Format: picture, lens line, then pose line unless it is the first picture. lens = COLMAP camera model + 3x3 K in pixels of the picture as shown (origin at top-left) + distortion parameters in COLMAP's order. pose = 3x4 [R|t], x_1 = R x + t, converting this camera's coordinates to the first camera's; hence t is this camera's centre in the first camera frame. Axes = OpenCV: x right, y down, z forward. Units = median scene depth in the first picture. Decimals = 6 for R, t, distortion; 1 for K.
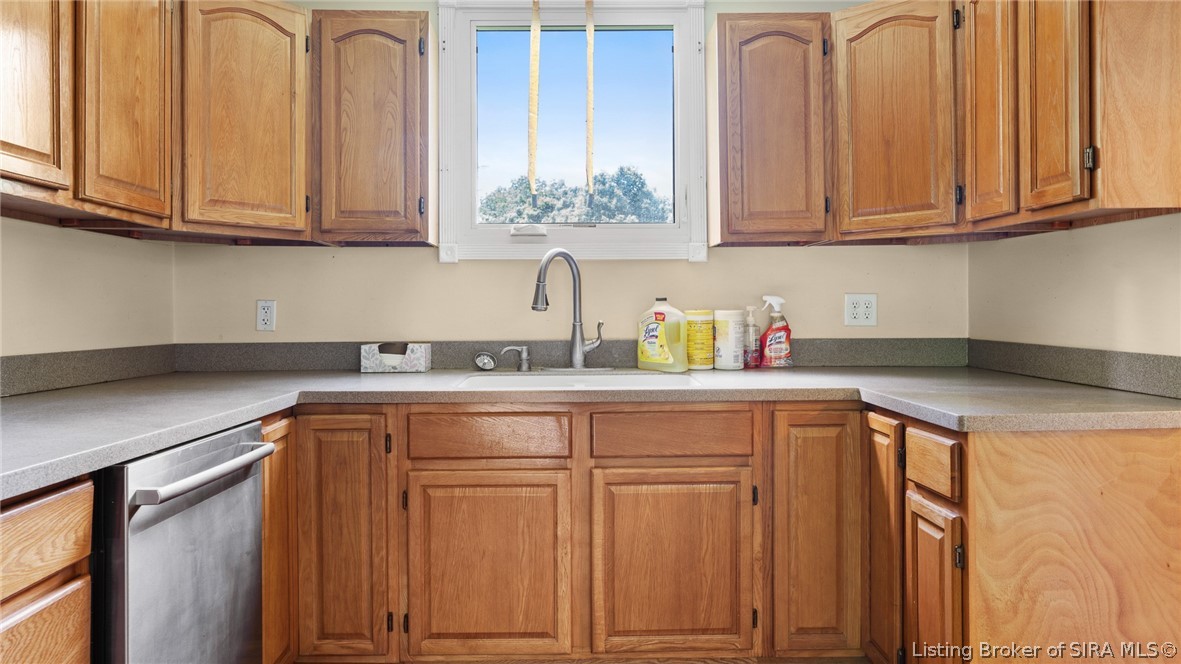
lens RADIAL K [[798.8, 0, 591.7], [0, 798.8, 310.0], [0, 0, 1]] dist [0.003191, -0.004948]
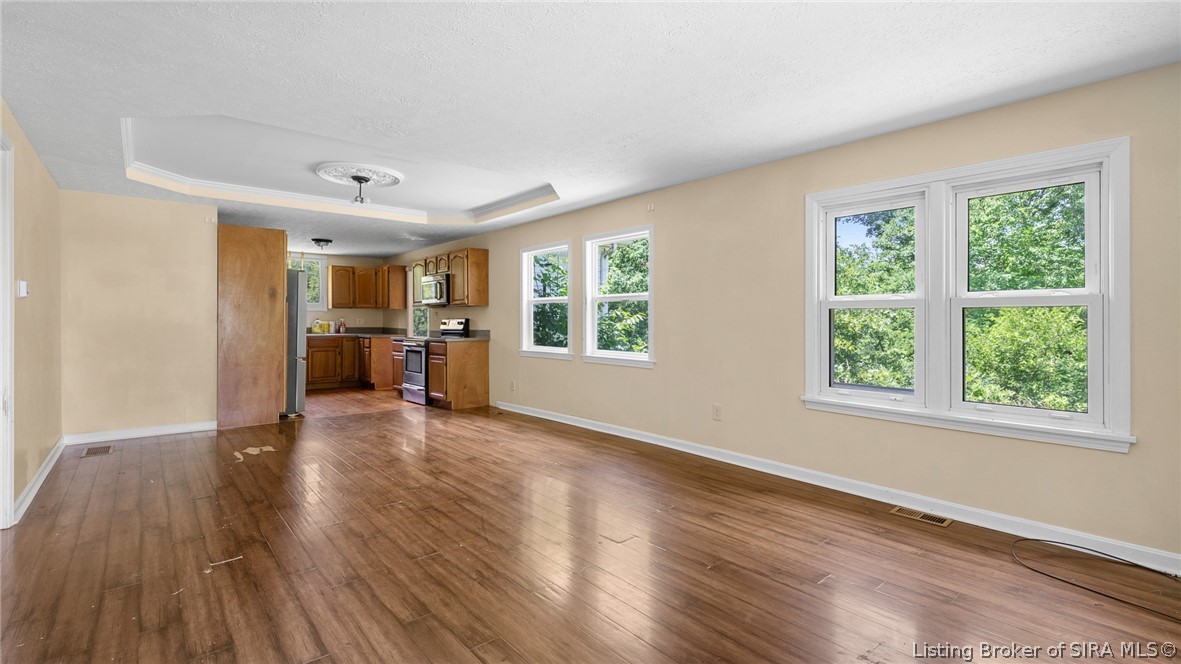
lens RADIAL K [[537.6, 0, 593.0], [0, 537.6, 320.9], [0, 0, 1]] dist [0.001516, 0.000509]
pose [[0.777151, 0.009397, 0.629244, -0.809600], [-0.007669, 0.999956, -0.005462, 0.003910], [-0.629267, -0.000580, 0.777189, -3.147924]]
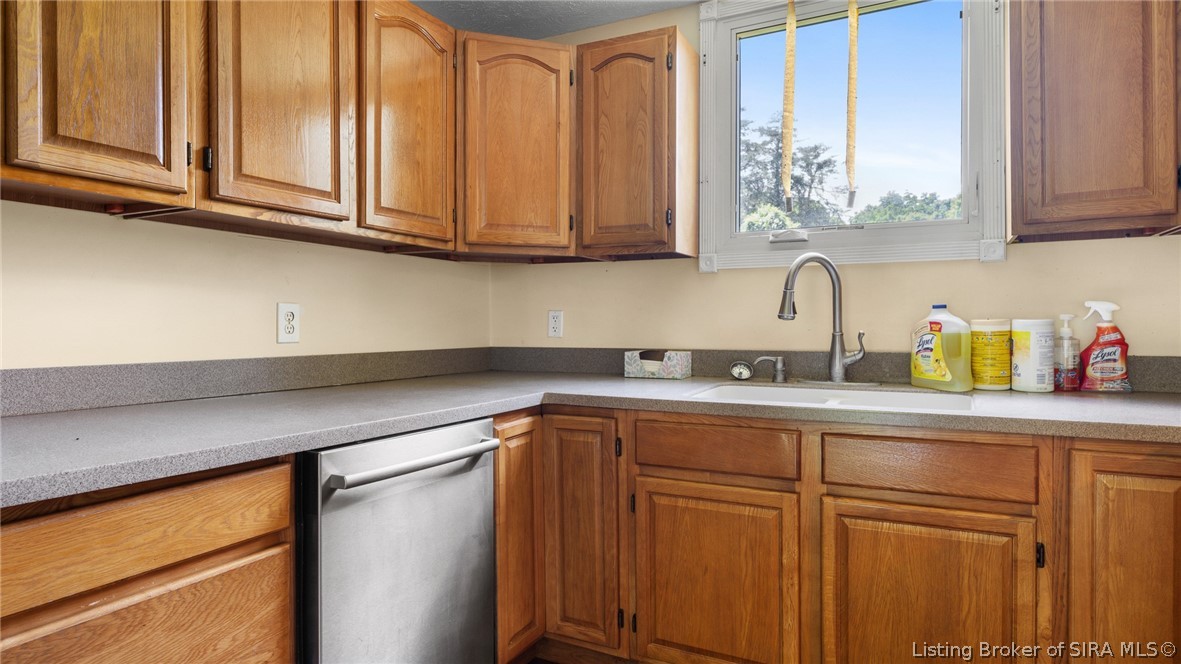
lens RADIAL K [[685.4, 0, 596.2], [0, 685.4, 328.9], [0, 0, 1]] dist [0.001870, -0.000271]
pose [[0.875210, 0.006606, -0.483698, 0.146806], [-0.001297, 0.999935, 0.011309, 0.003454], [0.483742, -0.009270, 0.875162, 0.204147]]
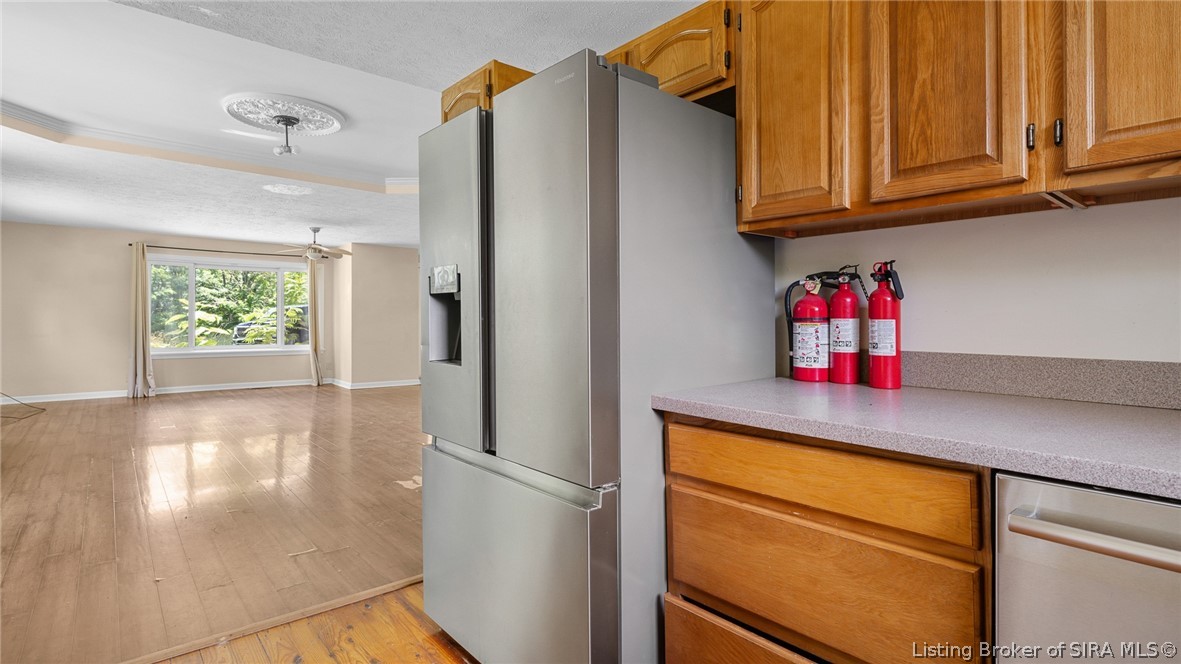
lens RADIAL K [[579.8, 0, 589.9], [0, 579.8, 324.4], [0, 0, 1]] dist [0.005710, -0.000579]
pose [[-0.773278, 0.009119, -0.634002, 0.131535], [0.001409, 0.999919, 0.012663, 0.006129], [0.634066, 0.008899, -0.773228, 0.750319]]
